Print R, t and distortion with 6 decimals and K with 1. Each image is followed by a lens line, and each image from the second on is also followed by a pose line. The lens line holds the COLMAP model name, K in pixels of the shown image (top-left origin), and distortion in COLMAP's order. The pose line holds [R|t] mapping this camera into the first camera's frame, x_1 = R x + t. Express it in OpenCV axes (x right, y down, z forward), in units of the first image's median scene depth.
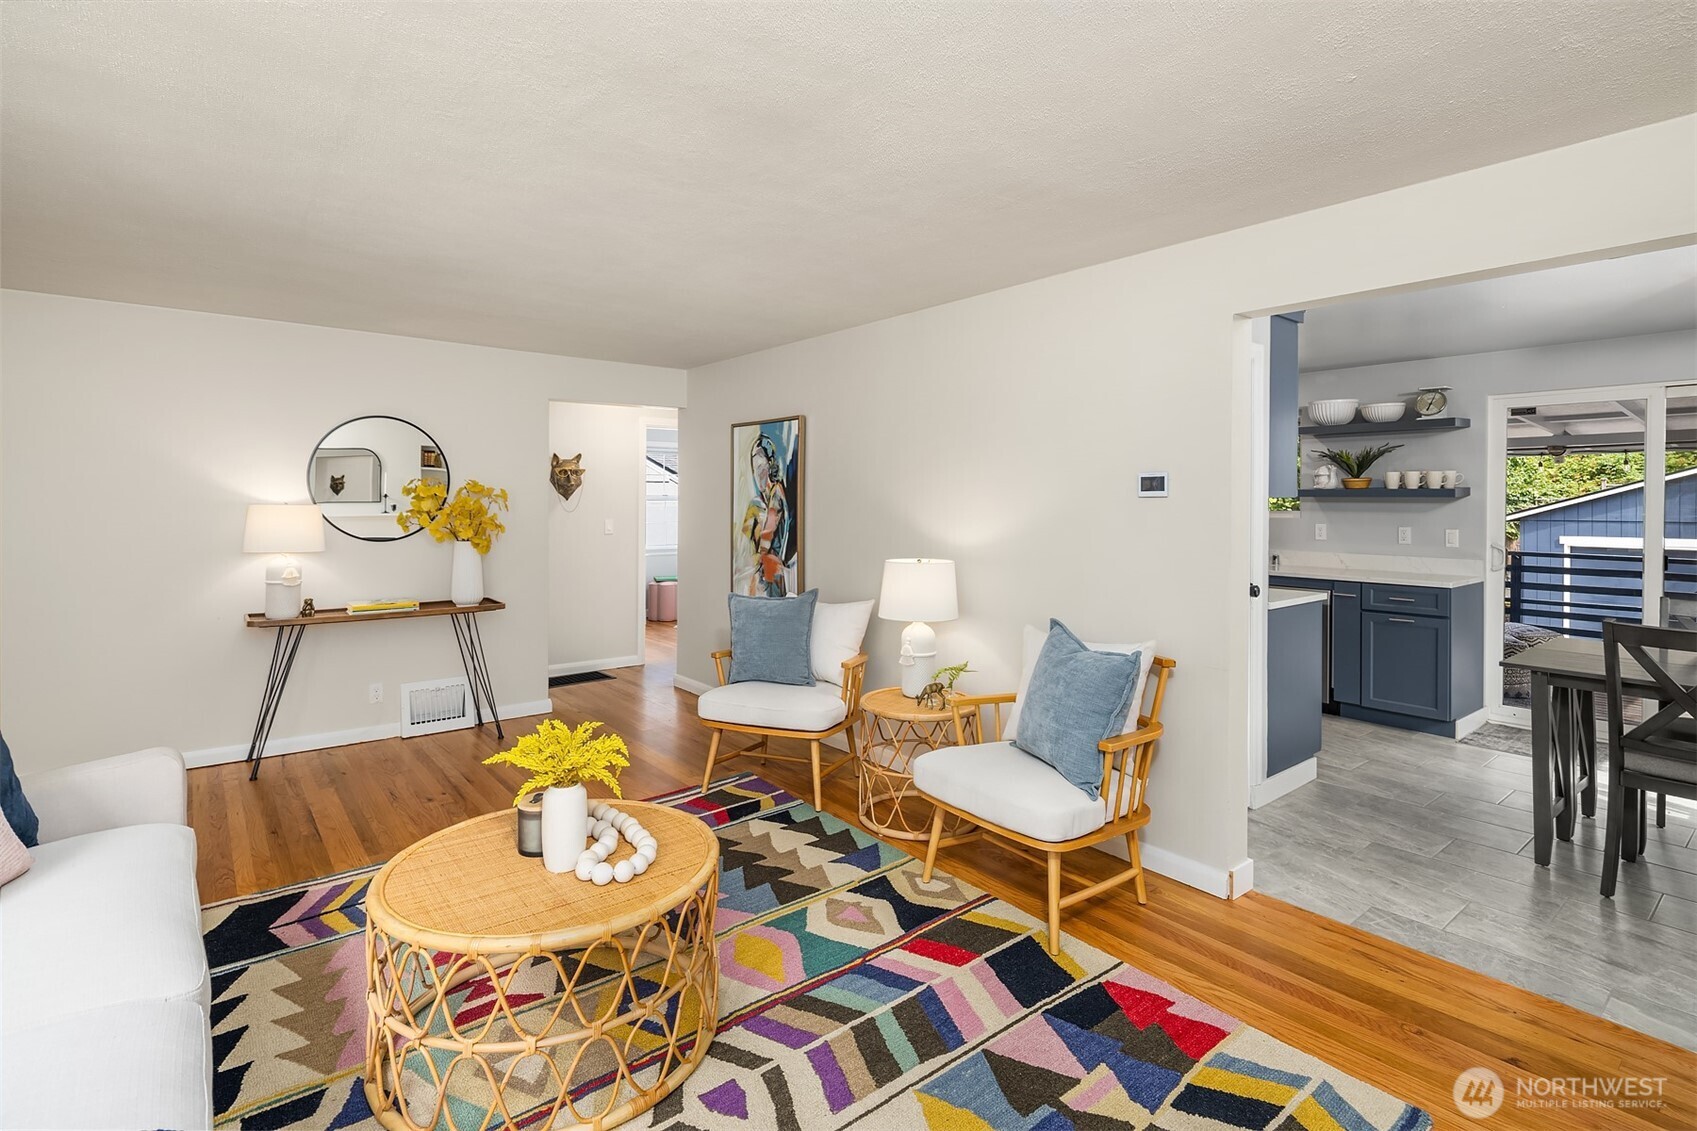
lens RADIAL K [[811.1, 0, 856.8], [0, 811.1, 495.7], [0, 0, 1]] dist [0.004223, 0.000256]
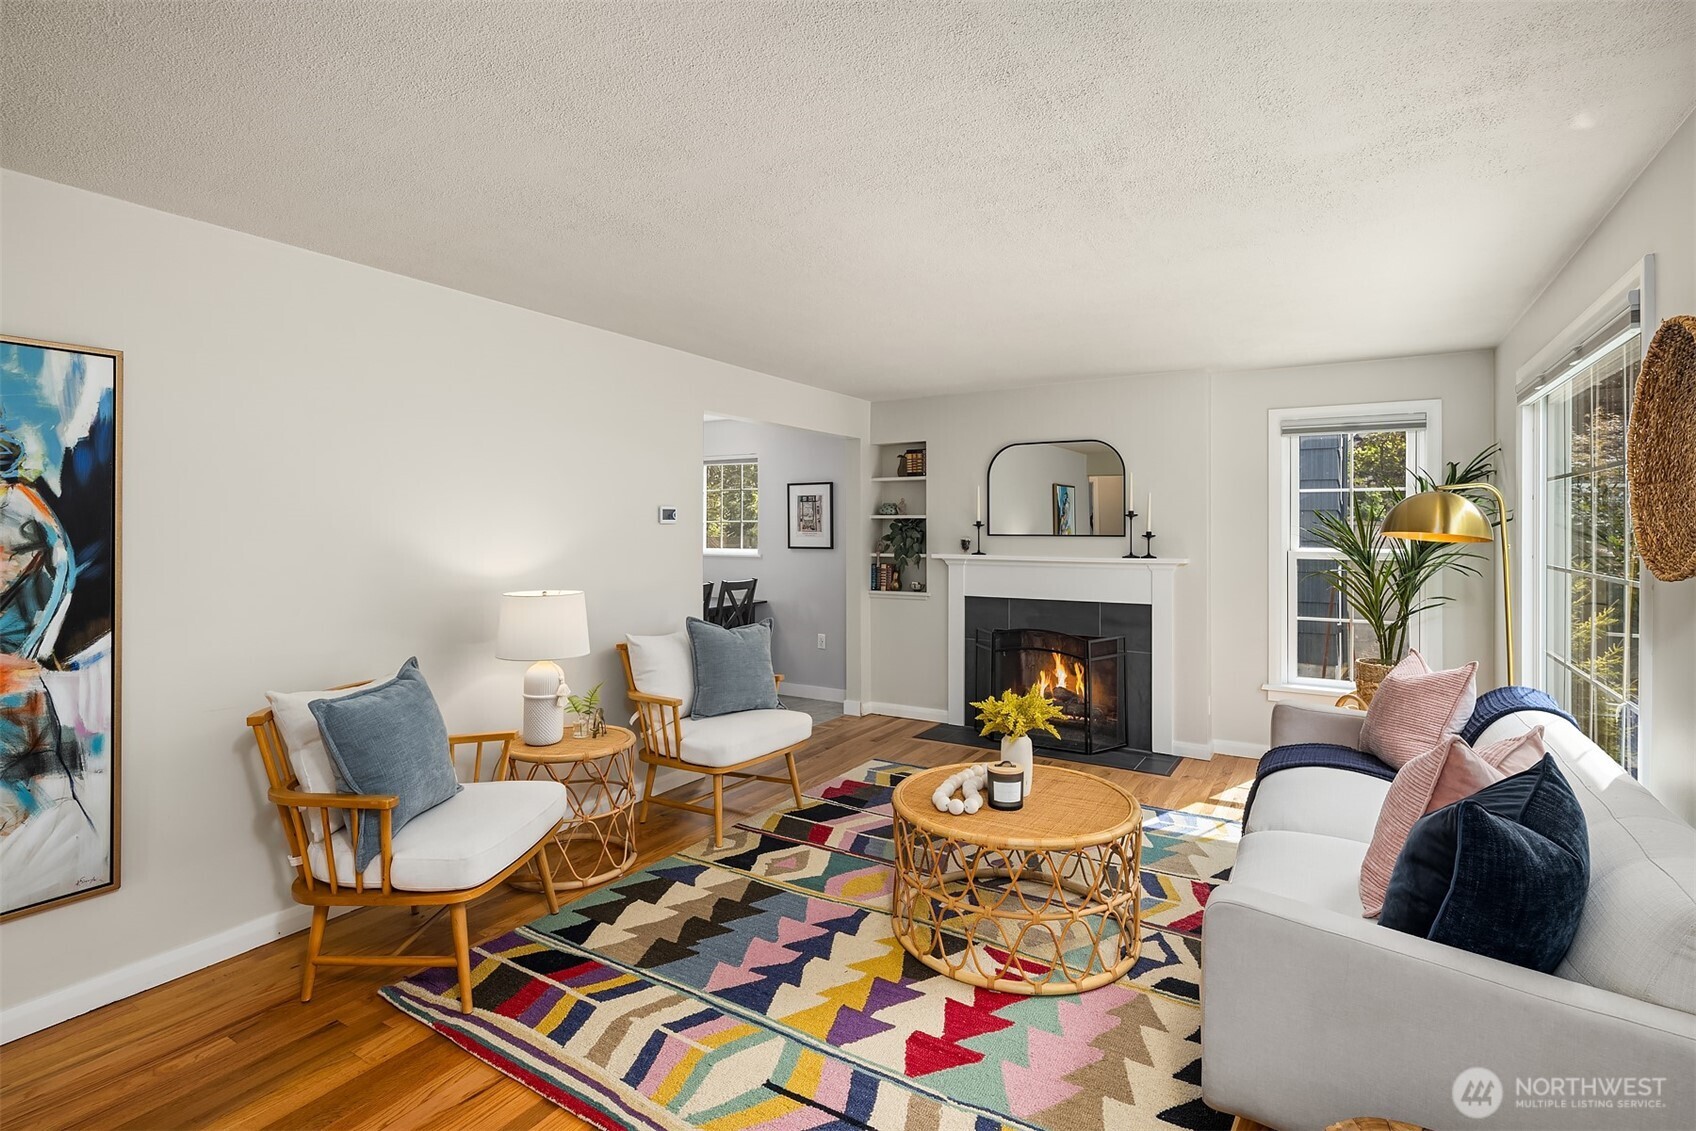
lens RADIAL K [[818.4, 0, 846.5], [0, 818.4, 520.4], [0, 0, 1]] dist [-0.000291, -0.001366]
pose [[-0.327046, 0.004958, 0.944995, -1.085066], [-0.010016, 0.999912, -0.008713, 0.004820], [-0.944955, -0.012315, -0.326968, 1.190279]]
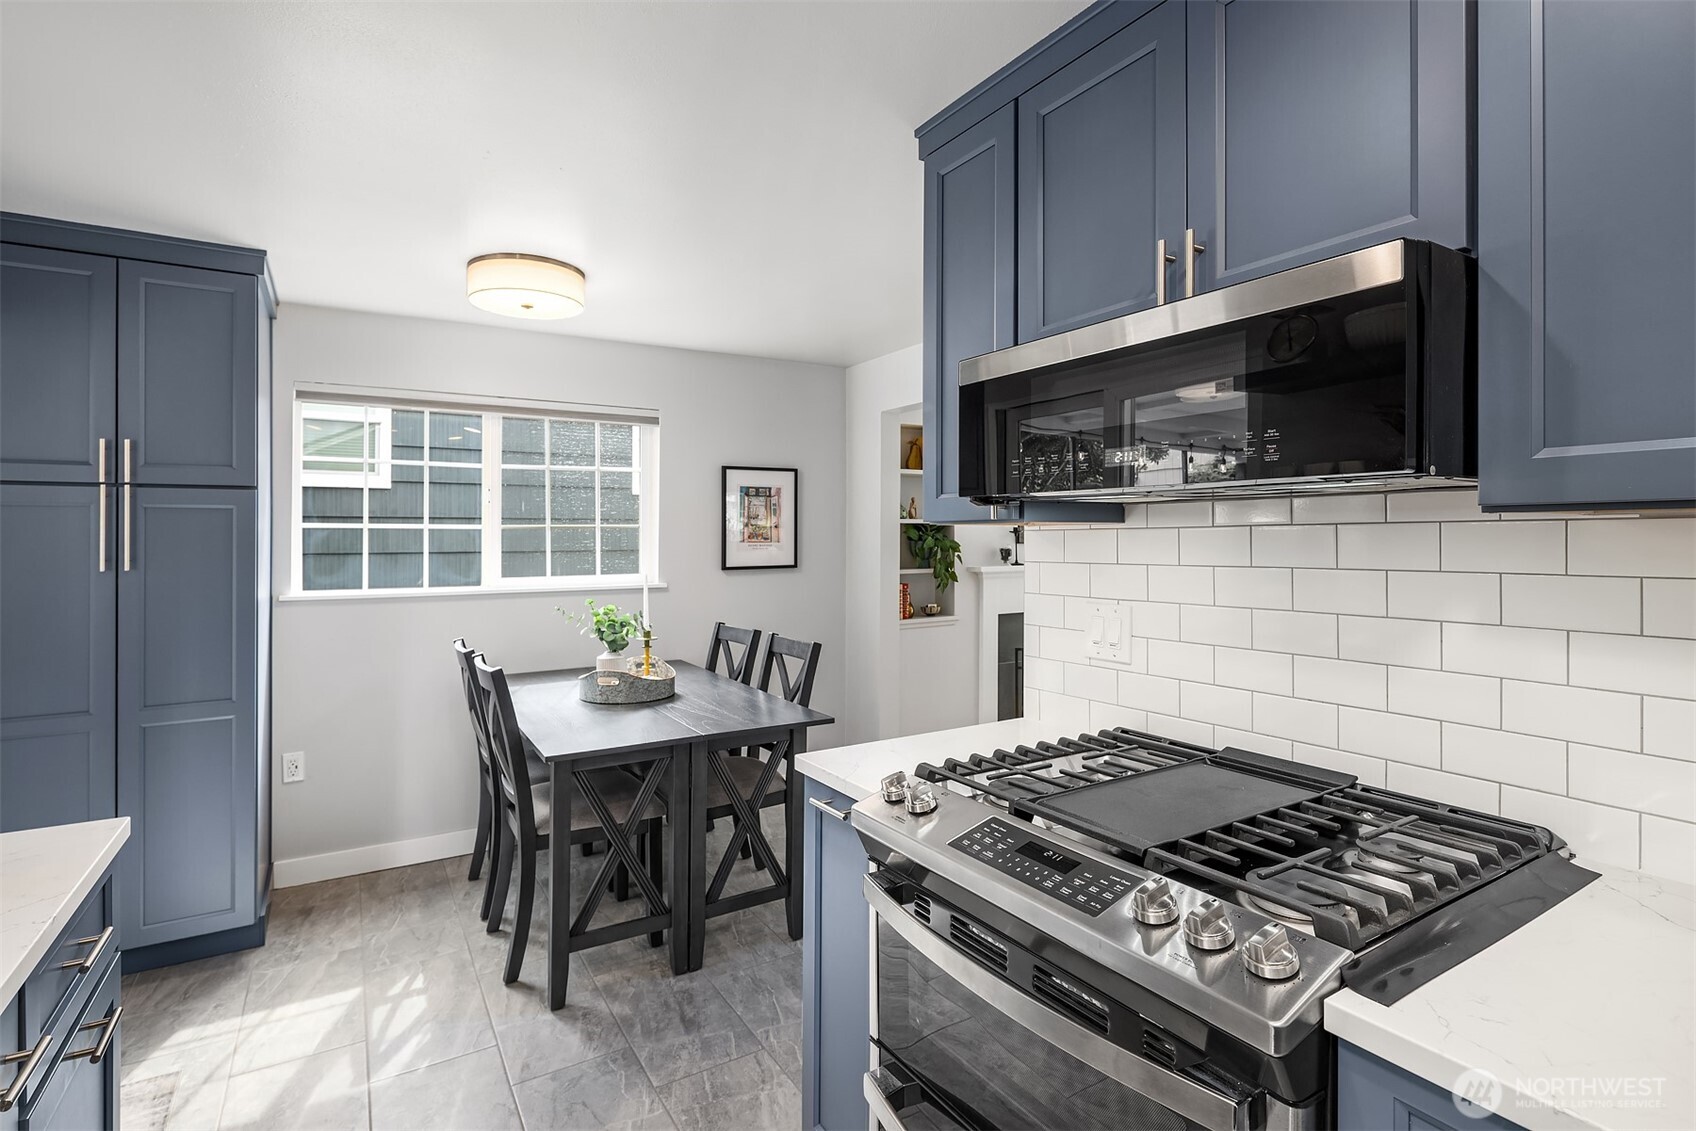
lens RADIAL K [[818.4, 0, 846.5], [0, 818.4, 520.4], [0, 0, 1]] dist [-0.000291, -0.001366]
pose [[-0.991006, 0.001626, 0.133807, 0.706941], [-0.001439, 0.999739, -0.022806, 0.010841], [-0.133809, -0.022794, -0.990745, 1.973428]]
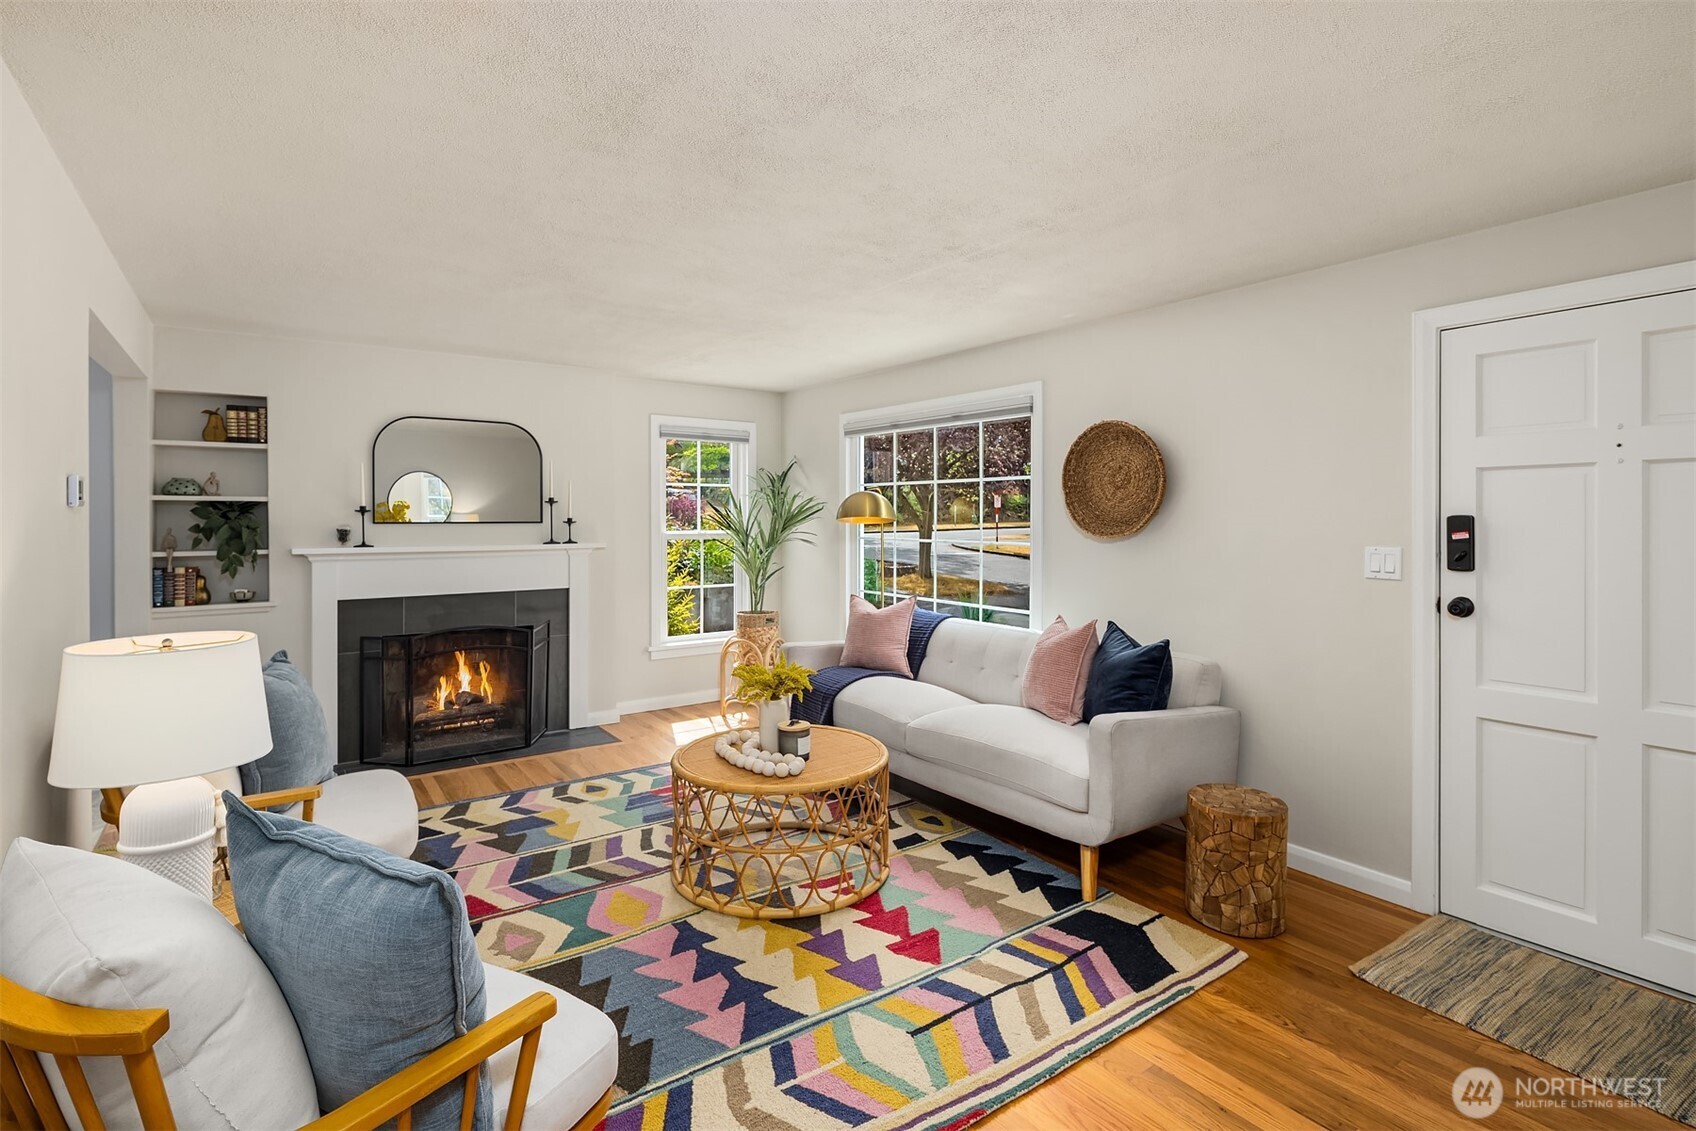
lens RADIAL K [[817.5, 0, 855.1], [0, 817.5, 509.4], [0, 0, 1]] dist [0.000026, -0.000296]
pose [[-0.998116, -0.003597, 0.061256, -0.418706], [-0.004496, 0.999884, -0.014533, 0.011707], [-0.061197, -0.014781, -0.998016, 1.754453]]
